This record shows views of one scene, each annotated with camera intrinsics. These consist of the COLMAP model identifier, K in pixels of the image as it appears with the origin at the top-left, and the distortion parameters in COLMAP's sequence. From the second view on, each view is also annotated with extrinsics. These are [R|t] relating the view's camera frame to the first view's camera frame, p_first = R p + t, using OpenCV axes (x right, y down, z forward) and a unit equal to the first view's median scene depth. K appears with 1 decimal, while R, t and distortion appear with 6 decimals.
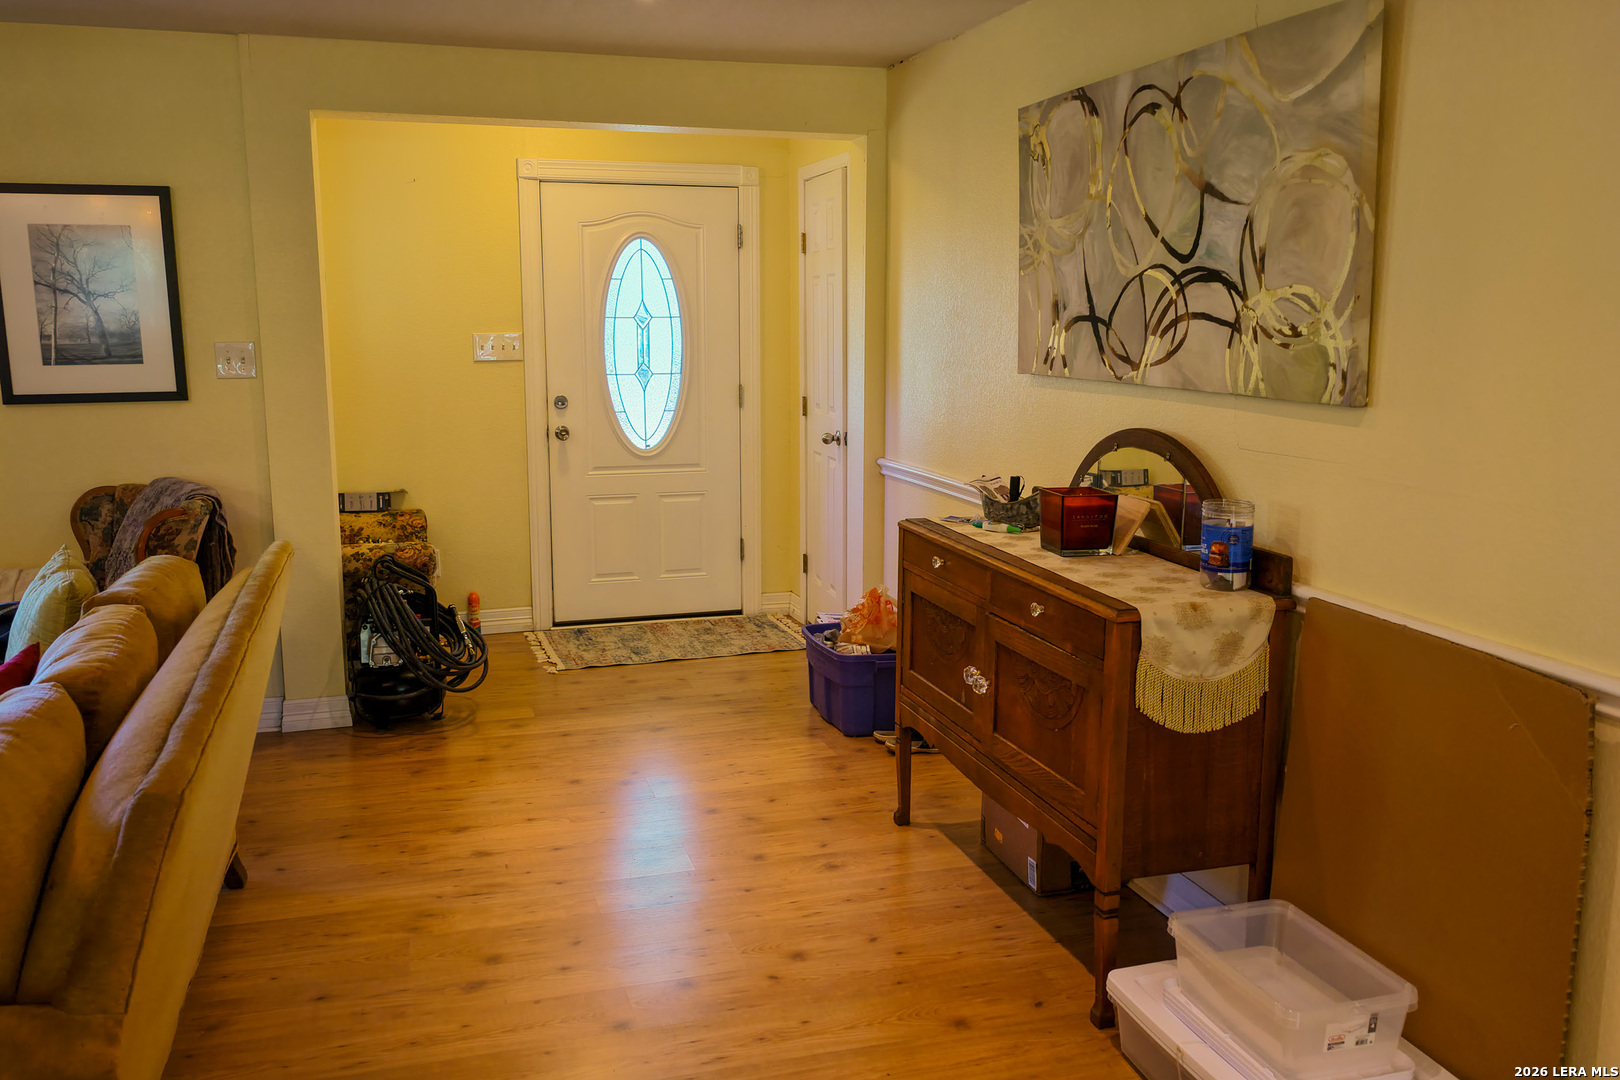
lens RADIAL K [[1345.5, 0, 817.4], [0, 1345.5, 541.0], [0, 0, 1]] dist [-0.015376, 0.038067]
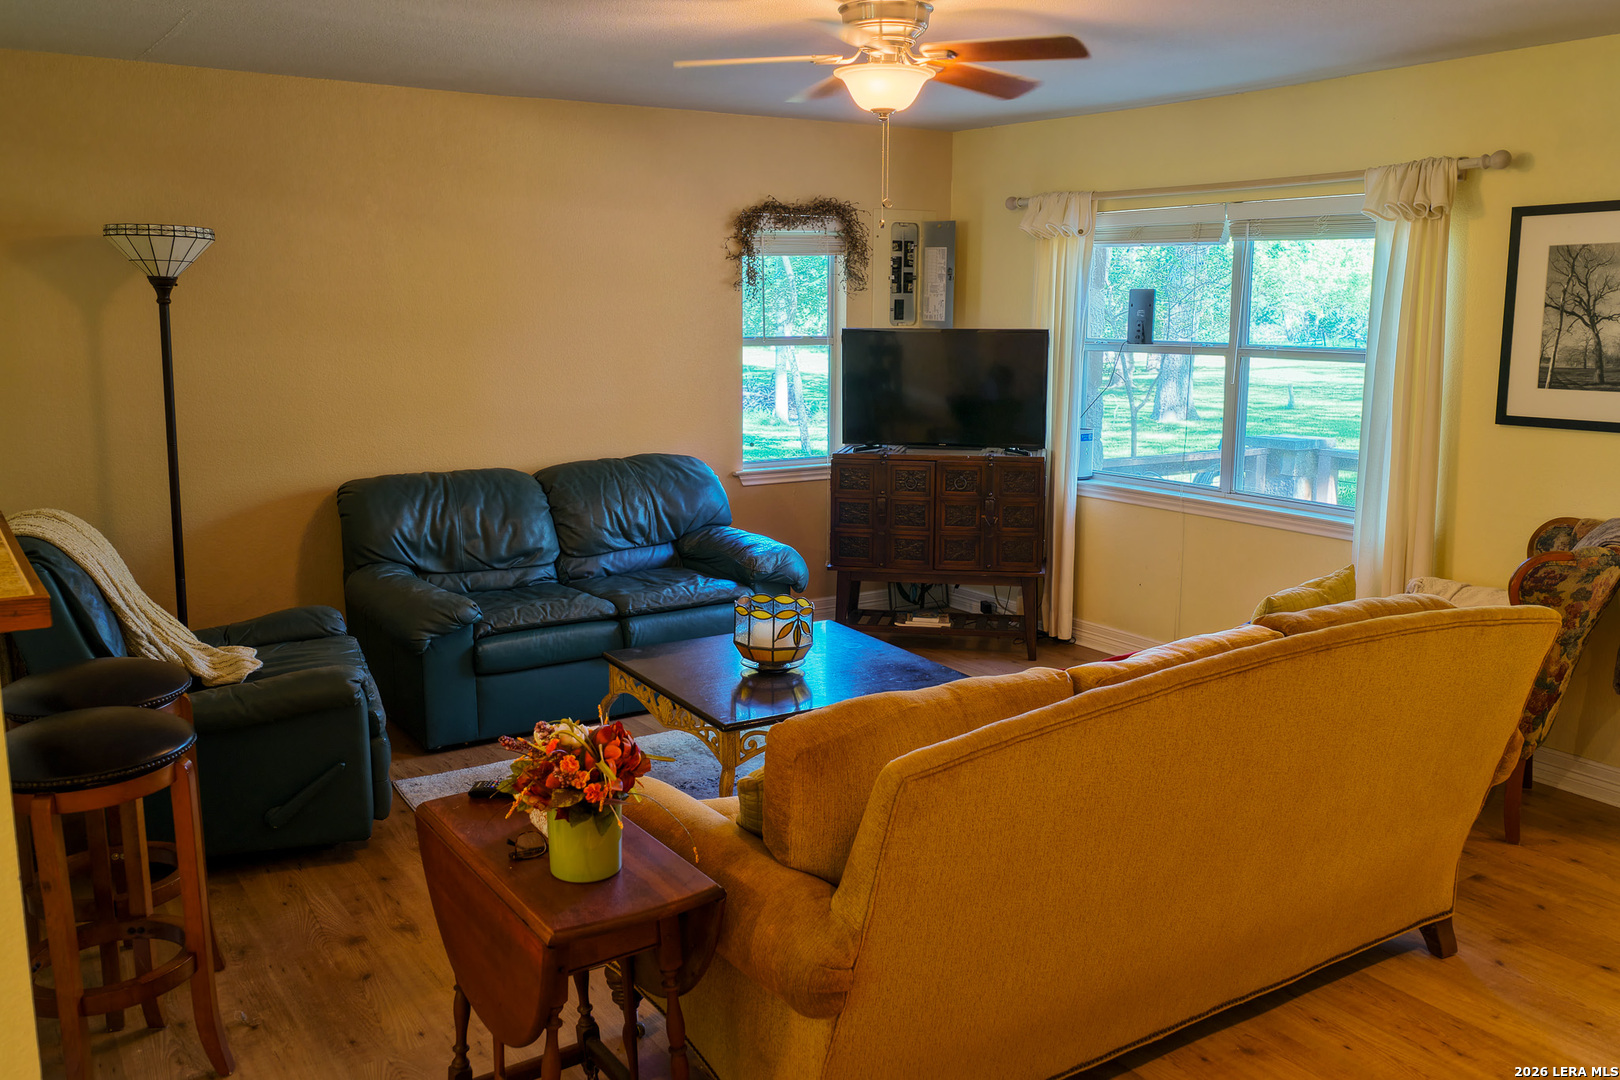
lens RADIAL K [[1345.5, 0, 817.4], [0, 1345.5, 541.0], [0, 0, 1]] dist [-0.015376, 0.038067]
pose [[0.279944, 0.169897, -0.944863, 0.229391], [-0.163575, 0.978265, 0.127439, -0.060120], [0.945978, 0.118881, 0.301650, 0.214974]]
